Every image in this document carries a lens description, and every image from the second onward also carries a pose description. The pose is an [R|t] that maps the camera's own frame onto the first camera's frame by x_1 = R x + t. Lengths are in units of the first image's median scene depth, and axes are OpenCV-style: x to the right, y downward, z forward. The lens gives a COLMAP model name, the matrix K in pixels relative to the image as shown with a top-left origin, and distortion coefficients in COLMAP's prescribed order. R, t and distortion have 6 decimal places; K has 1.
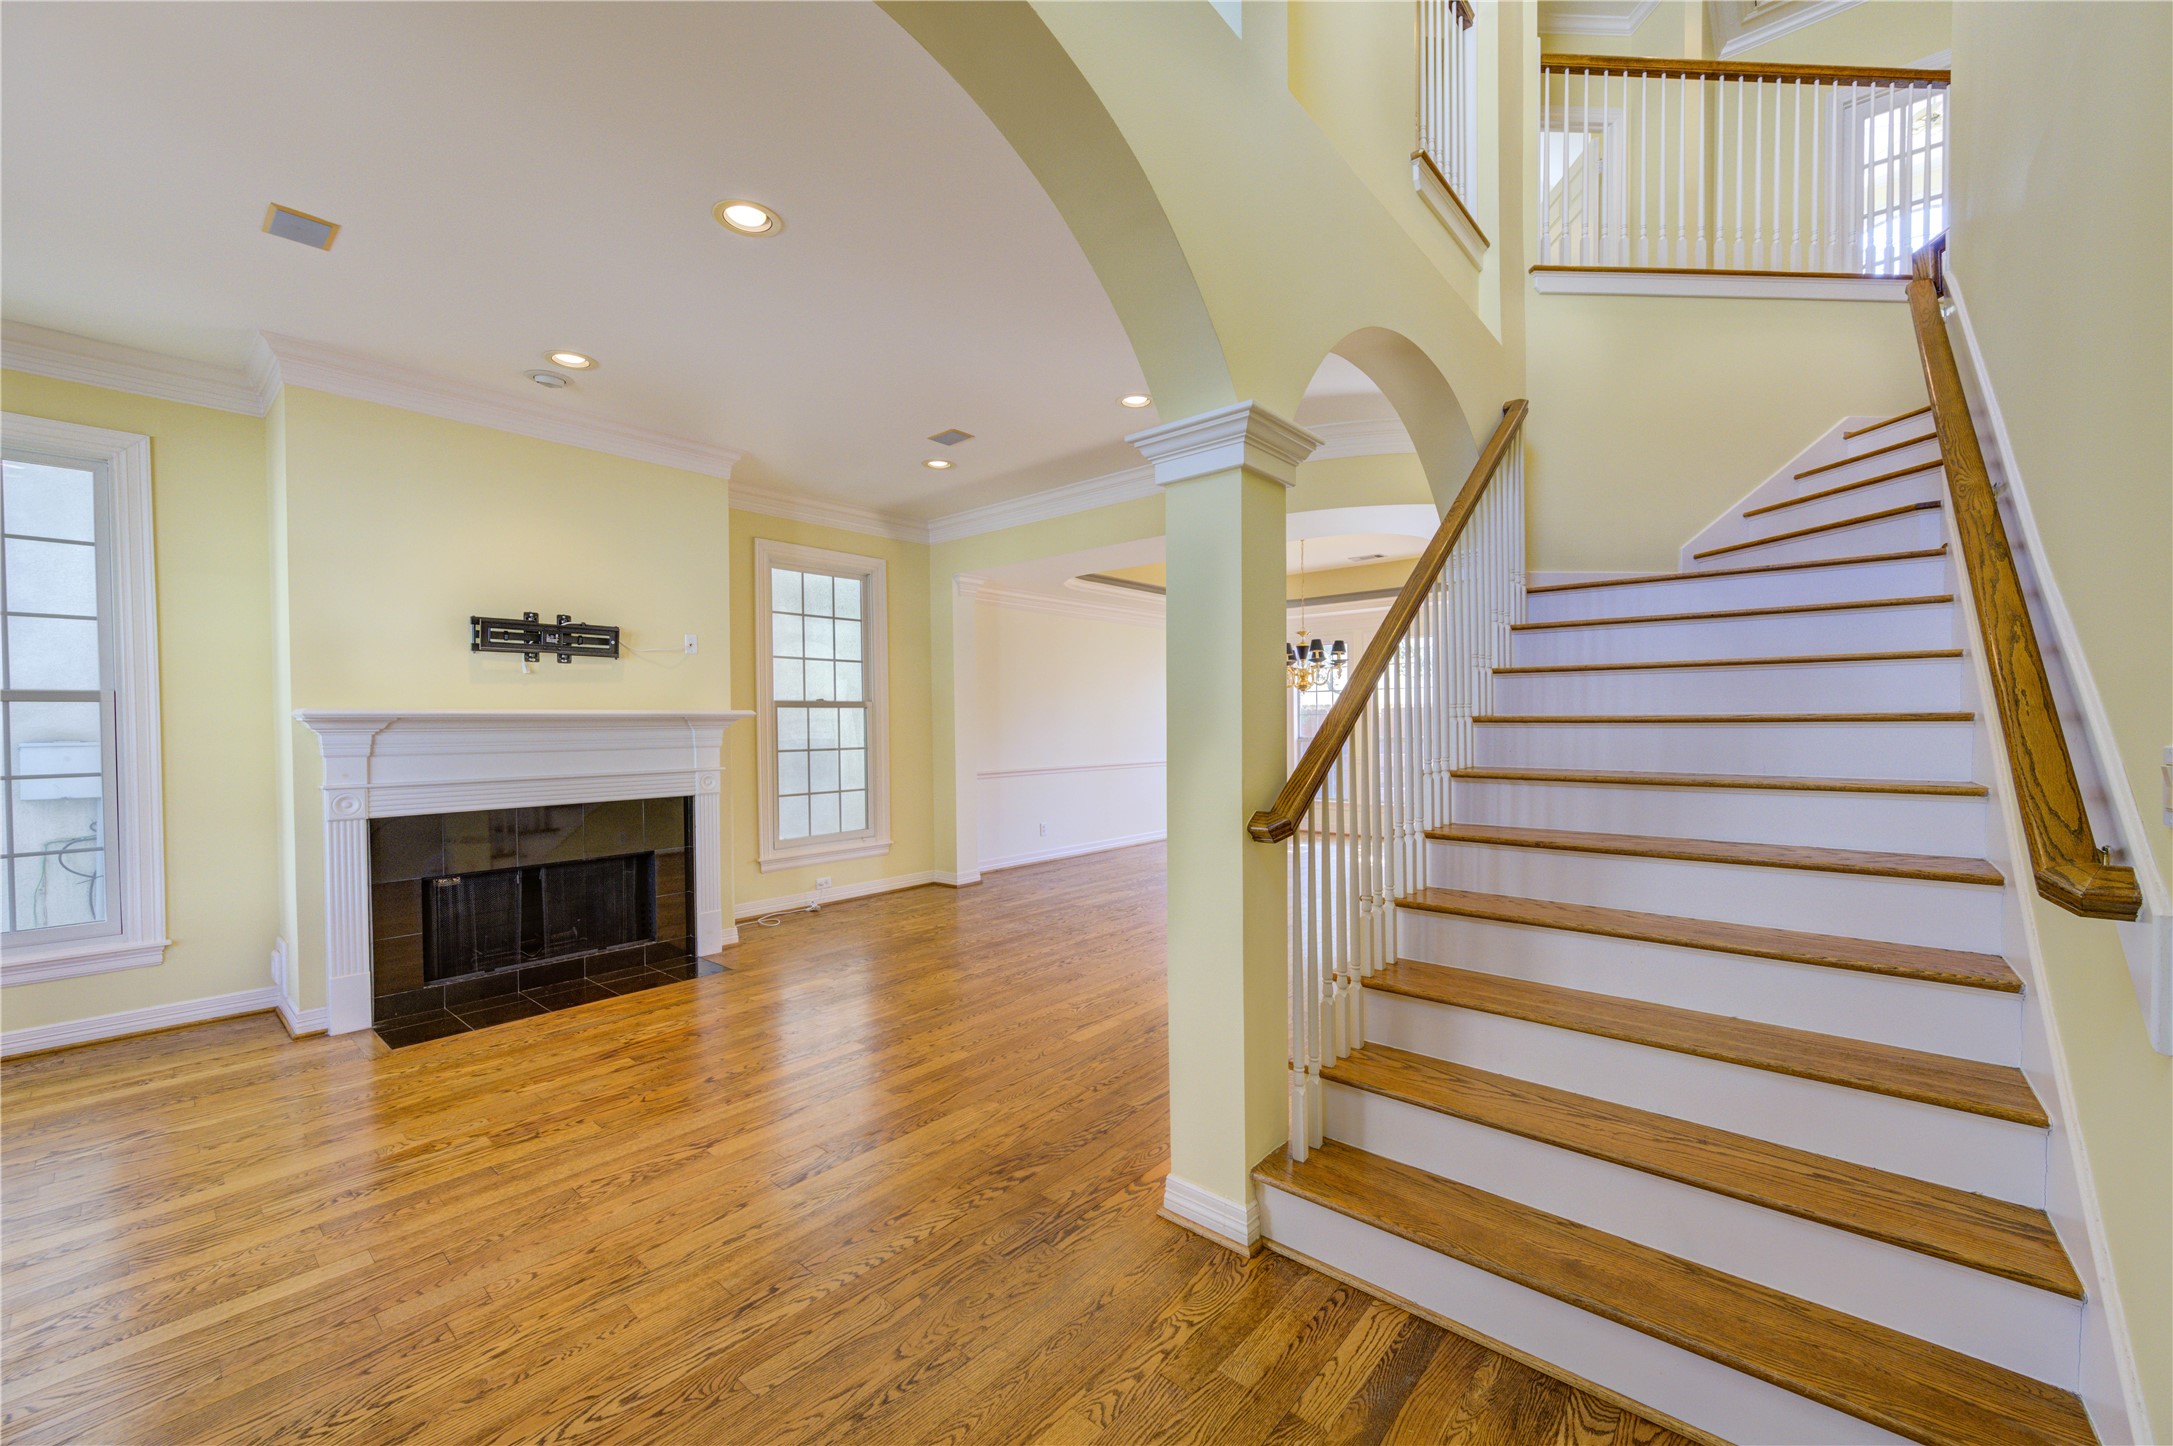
lens RADIAL K [[847.6, 0, 1088.7], [0, 847.6, 733.0], [0, 0, 1]] dist [-0.000752, 0.000556]
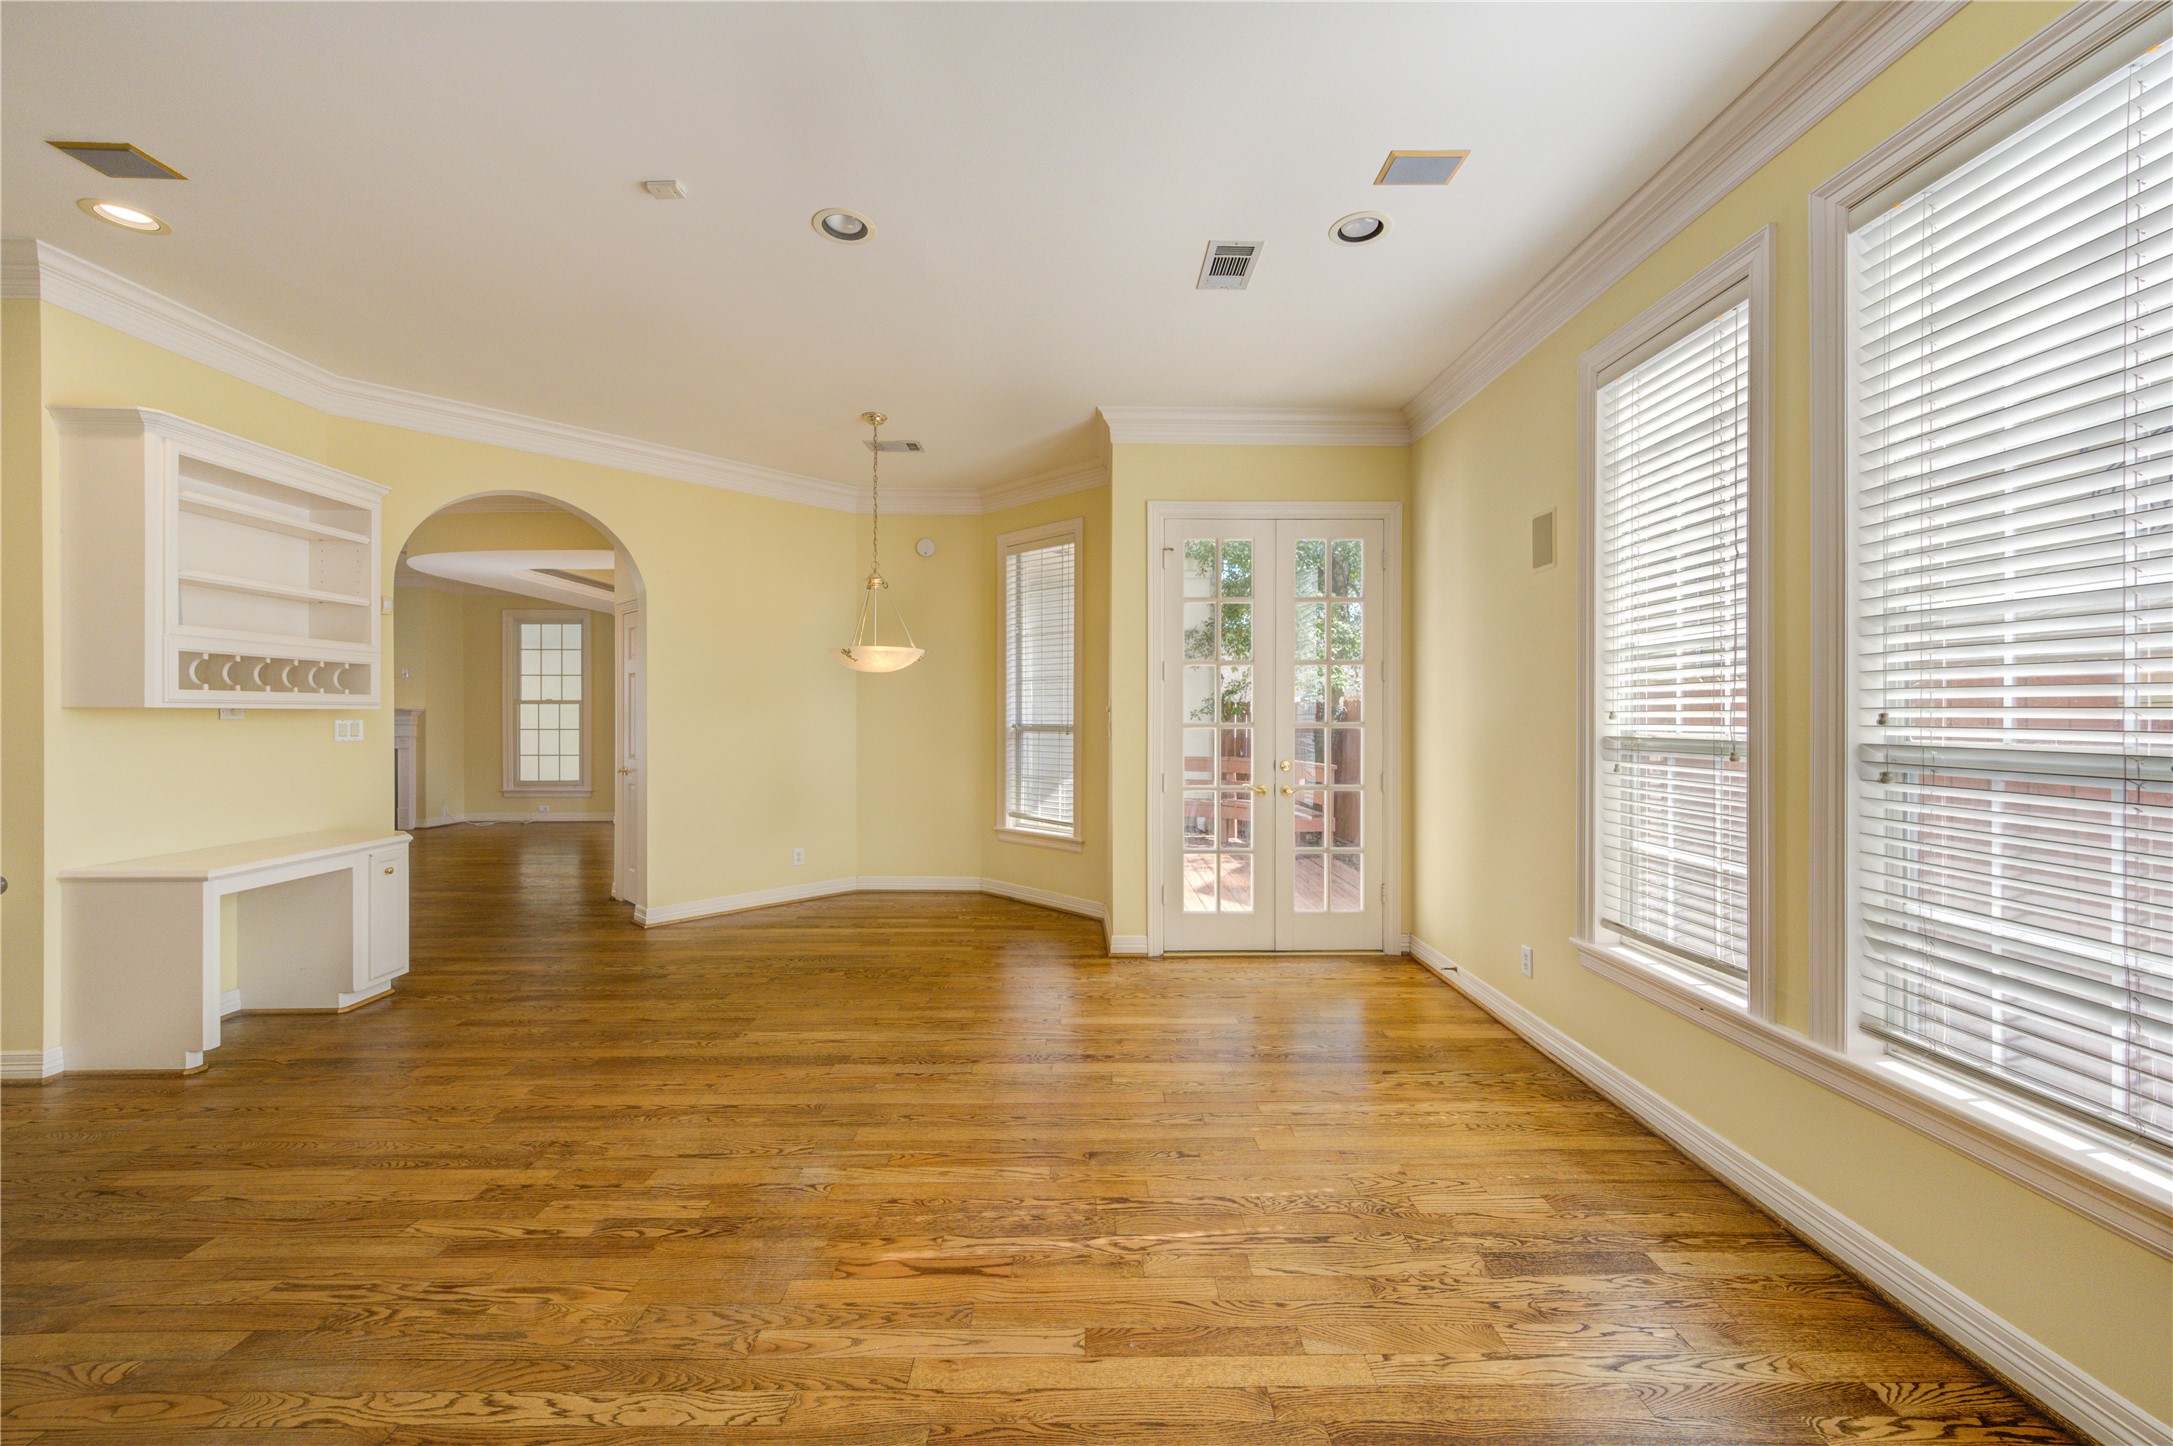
lens RADIAL K [[847.6, 0, 1074.7], [0, 847.6, 720.1], [0, 0, 1]] dist [-0.000752, 0.000556]
pose [[0.658214, 0.013788, -0.752704, 2.357119], [-0.015650, 0.999867, 0.004630, -0.032644], [0.752668, 0.008732, 0.658343, 0.981627]]
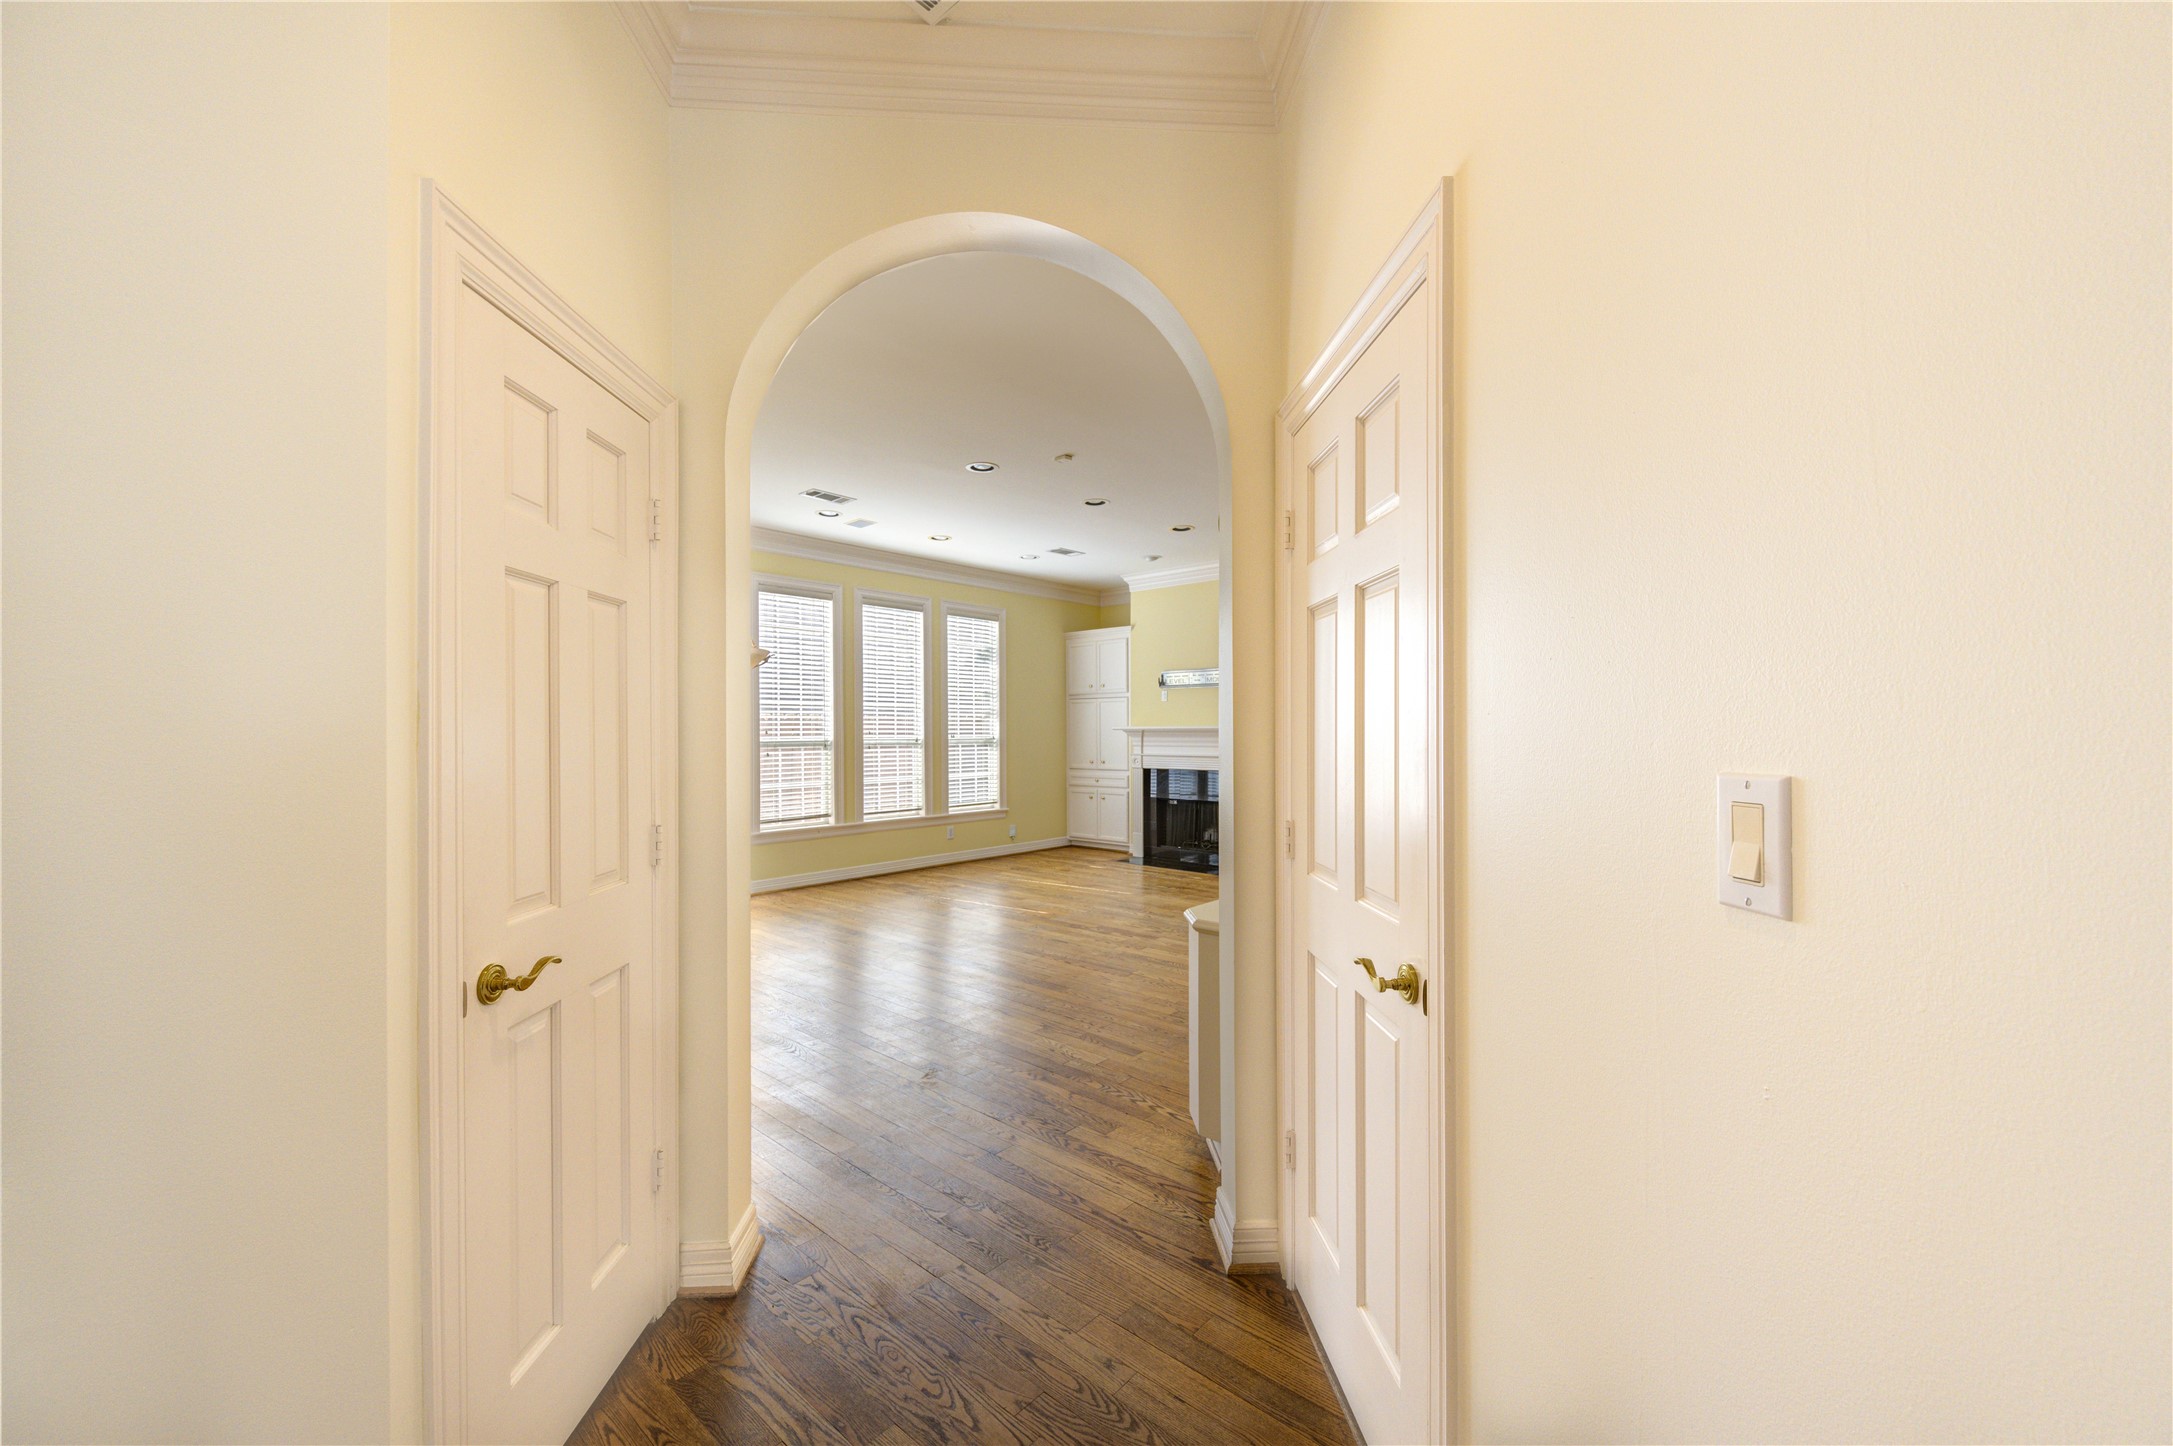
lens RADIAL K [[847.6, 0, 1106.3], [0, 847.6, 725.7], [0, 0, 1]] dist [-0.000752, 0.000556]
pose [[-0.006470, 0.012746, 0.999898, 0.550298], [0.018259, 0.999754, -0.012626, -0.022098], [-0.999812, 0.018175, -0.006701, 1.108320]]
